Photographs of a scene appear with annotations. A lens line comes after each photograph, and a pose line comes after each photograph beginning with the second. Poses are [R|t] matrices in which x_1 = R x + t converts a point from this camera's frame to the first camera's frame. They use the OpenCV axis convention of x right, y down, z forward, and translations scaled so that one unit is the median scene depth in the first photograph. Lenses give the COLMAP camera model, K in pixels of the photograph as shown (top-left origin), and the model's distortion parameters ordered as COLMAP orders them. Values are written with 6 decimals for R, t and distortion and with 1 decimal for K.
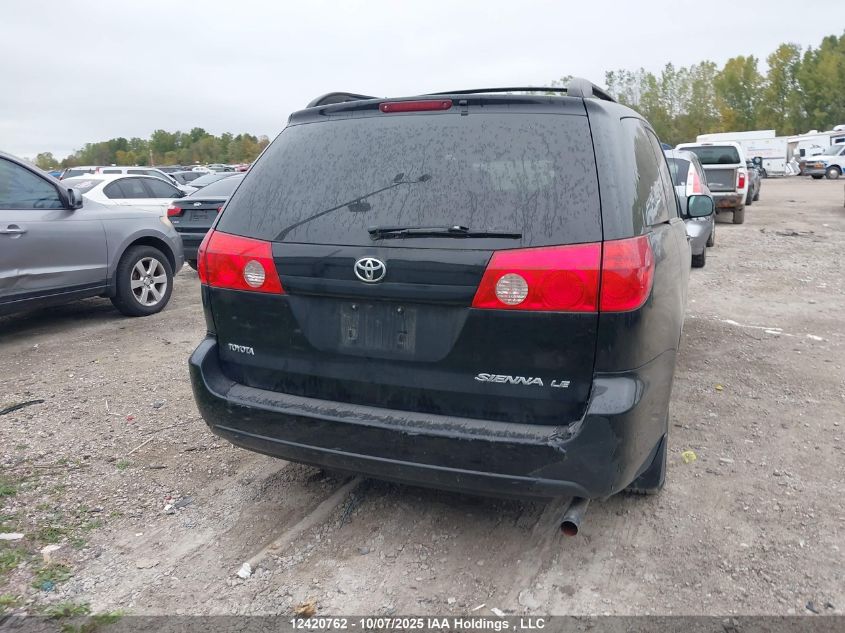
lens RADIAL K [[680.9, 0, 443.9], [0, 680.9, 327.1], [0, 0, 1]] dist [0.042869, -0.055110]
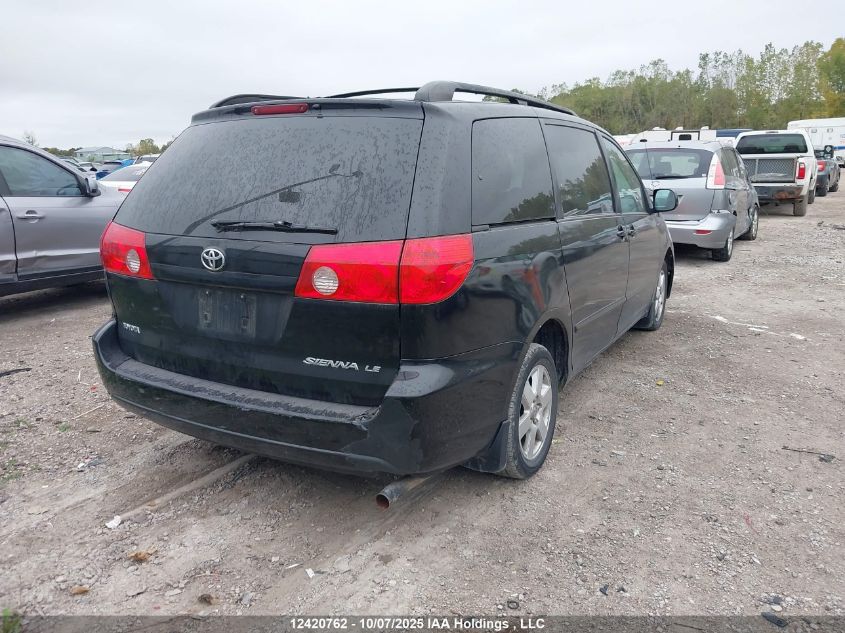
lens RADIAL K [[680.9, 0, 452.0], [0, 680.9, 331.8], [0, 0, 1]] dist [0.042869, -0.055110]
pose [[0.992678, 0.033529, -0.116040, 0.369583], [-0.030536, 0.999156, 0.027478, -0.008488], [0.116864, -0.023733, 0.992864, -0.055477]]
